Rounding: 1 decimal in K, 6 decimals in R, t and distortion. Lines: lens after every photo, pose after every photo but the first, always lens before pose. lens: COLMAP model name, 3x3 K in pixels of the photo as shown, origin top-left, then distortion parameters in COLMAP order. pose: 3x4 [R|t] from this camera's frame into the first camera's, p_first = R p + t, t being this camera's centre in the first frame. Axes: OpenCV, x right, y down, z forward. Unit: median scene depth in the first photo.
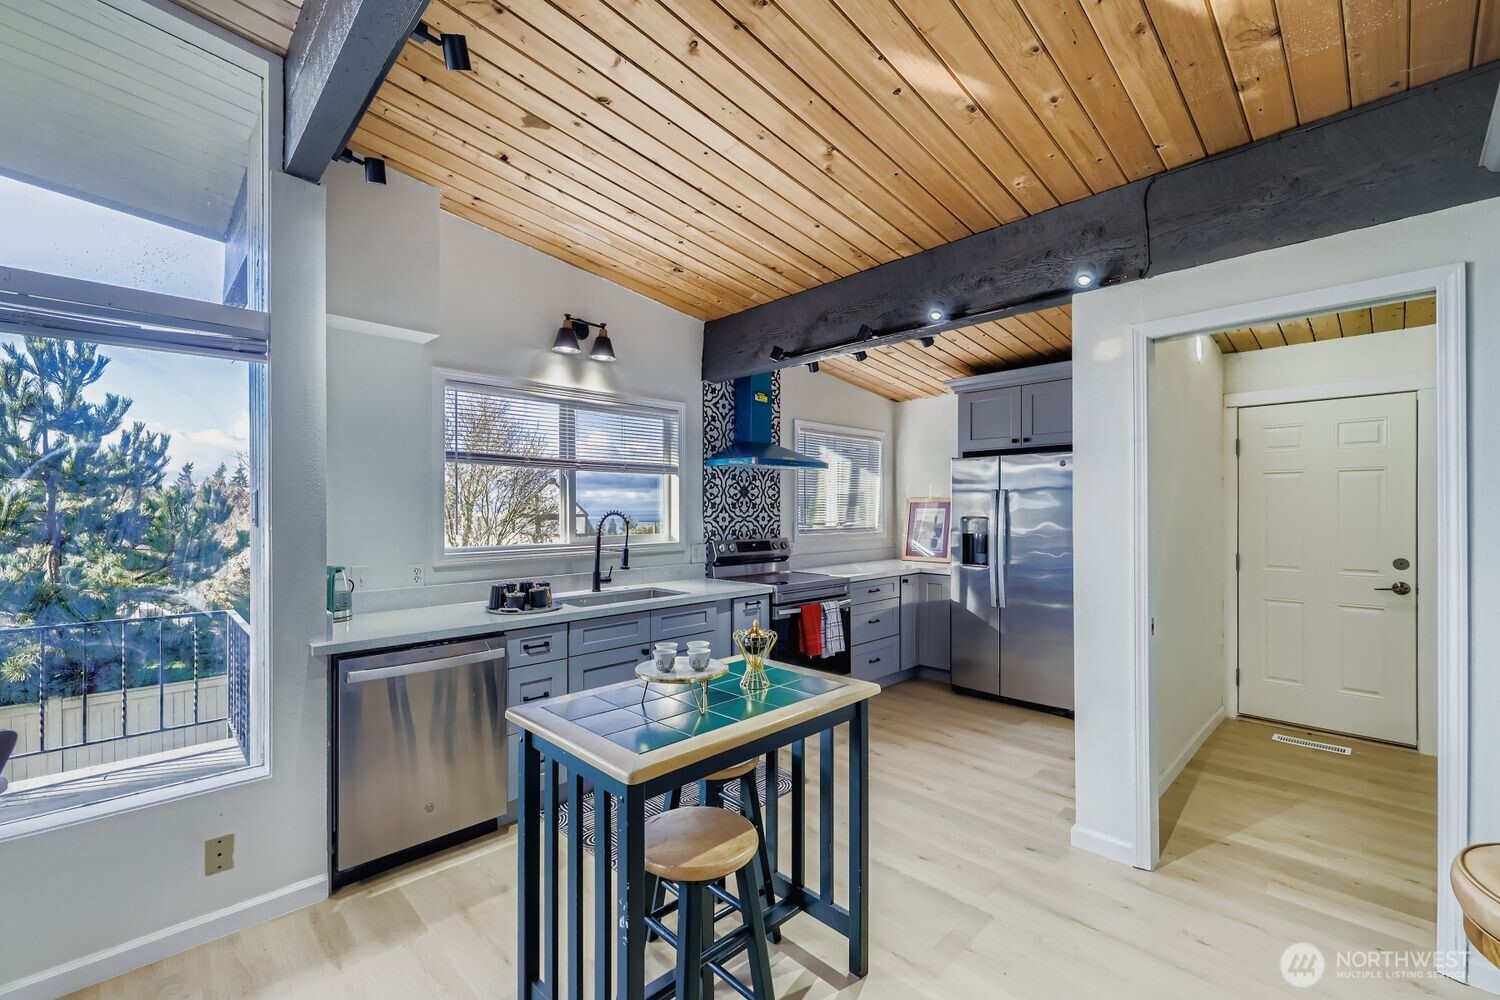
lens RADIAL K [[625.9, 0, 750.0], [0, 625.9, 500.0], [0, 0, 1]] dist [0.001806, 0.000121]
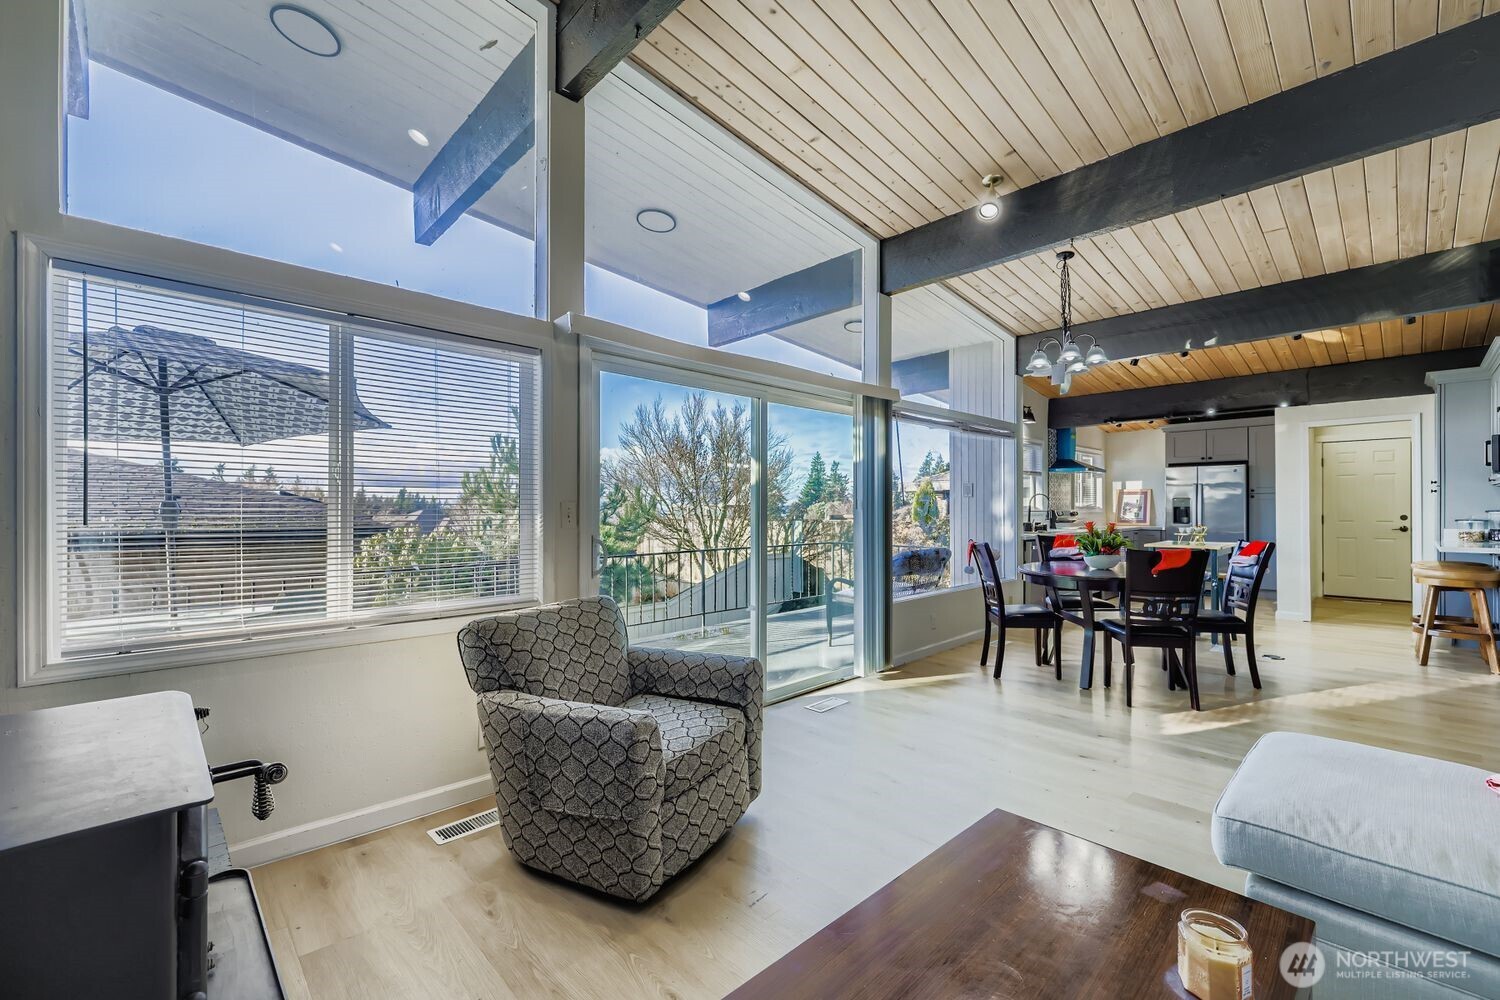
lens RADIAL K [[625.9, 0, 750.0], [0, 625.9, 500.0], [0, 0, 1]] dist [0.001806, 0.000121]
pose [[0.999961, -0.001974, -0.008582, -1.007038], [0.001977, 0.999998, 0.000287, 0.032449], [0.008582, -0.000304, 0.999963, -0.994121]]
